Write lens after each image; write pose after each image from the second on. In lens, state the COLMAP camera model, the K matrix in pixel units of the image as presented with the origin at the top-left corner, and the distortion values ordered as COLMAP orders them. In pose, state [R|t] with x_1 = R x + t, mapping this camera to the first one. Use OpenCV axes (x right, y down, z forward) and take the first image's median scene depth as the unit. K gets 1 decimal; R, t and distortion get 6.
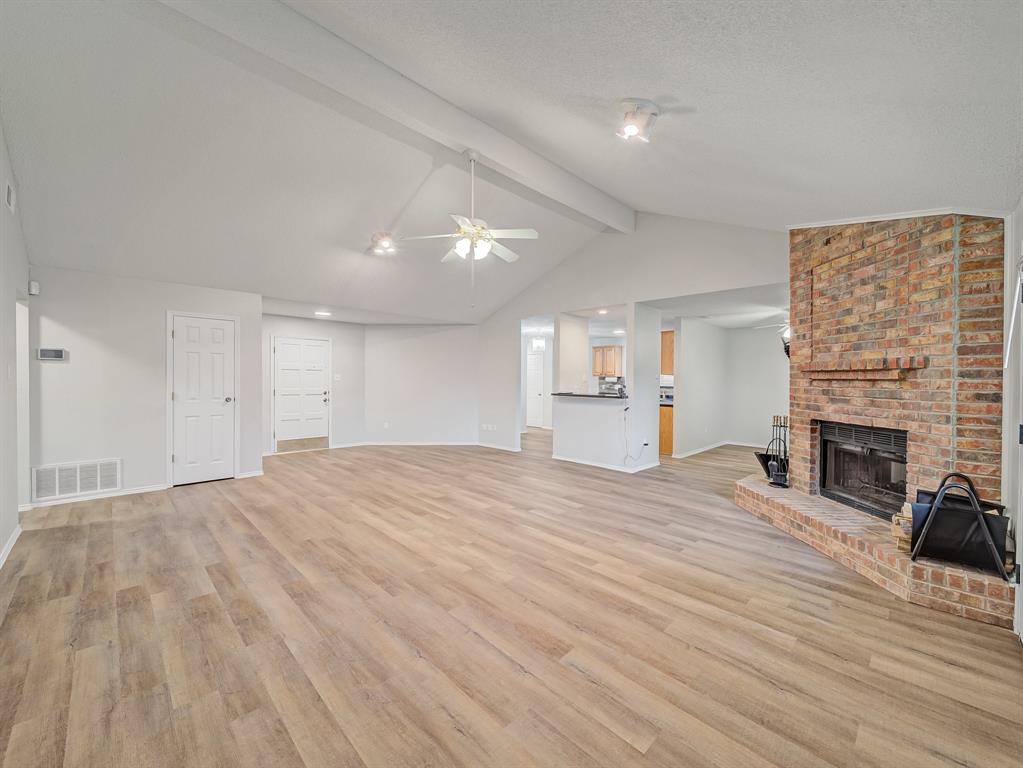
lens RADIAL K [[409.7, 0, 515.4], [0, 409.7, 384.1], [0, 0, 1]] dist [-0.000753, -0.001285]
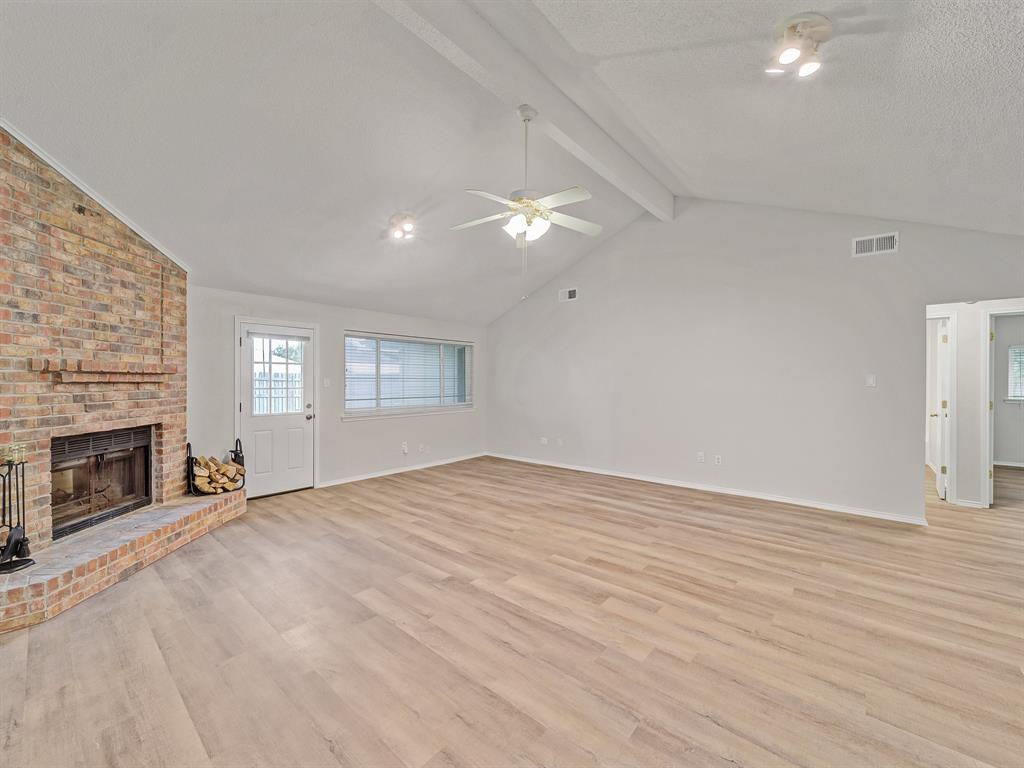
lens RADIAL K [[410.1, 0, 516.5], [0, 410.1, 382.3], [0, 0, 1]] dist [-0.000753, -0.001285]
pose [[-0.997081, -0.006622, -0.076060, -0.028793], [-0.007833, 0.999847, 0.015630, -0.034998], [0.075945, 0.016181, -0.996981, 2.114369]]
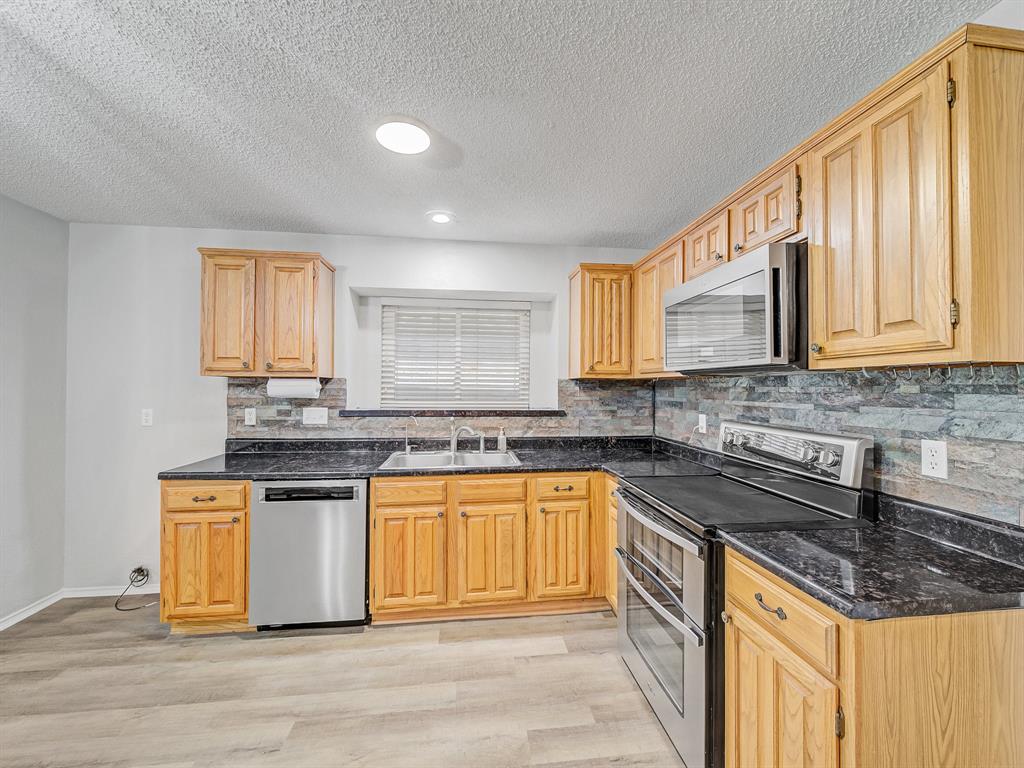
lens RADIAL K [[410.1, 0, 516.5], [0, 410.1, 382.1], [0, 0, 1]] dist [-0.000753, -0.001285]
pose [[0.618548, 0.006353, 0.785721, 0.376932], [0.006506, 0.999892, -0.013206, -0.033605], [-0.785720, 0.013280, 0.618440, 2.311973]]
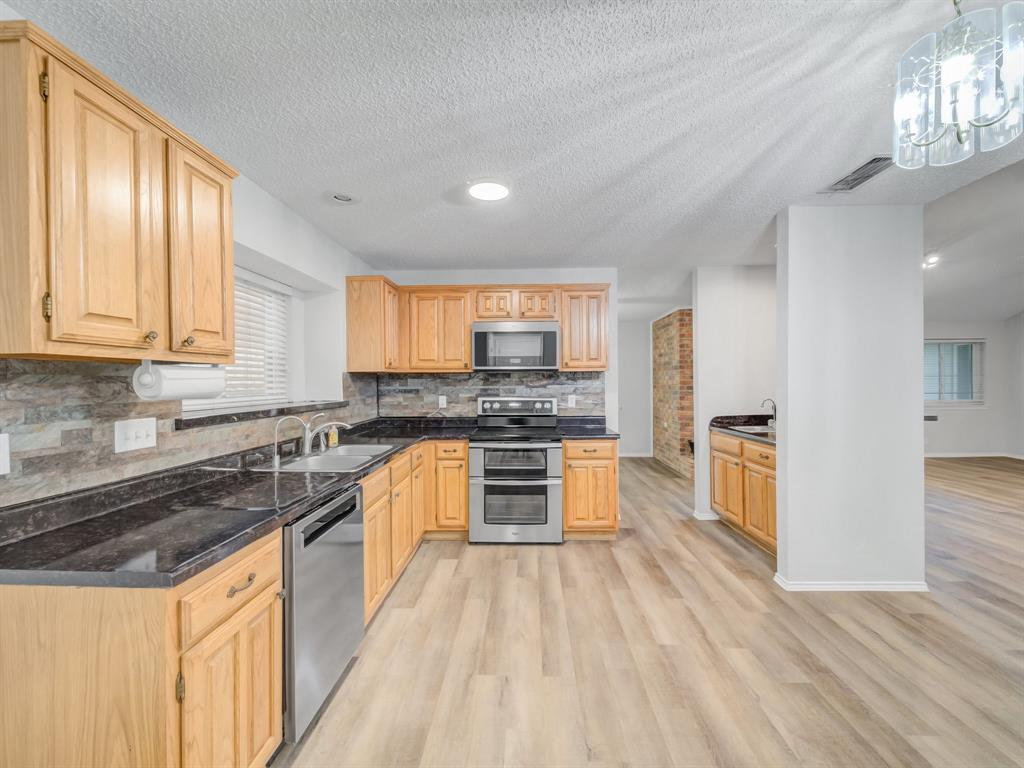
lens RADIAL K [[410.1, 0, 517.3], [0, 410.1, 382.8], [0, 0, 1]] dist [-0.000753, -0.001285]
pose [[-0.686337, -0.006795, 0.727252, 0.158843], [0.008742, 0.999807, 0.017591, -0.039889], [-0.727232, 0.018431, -0.686145, 3.179904]]
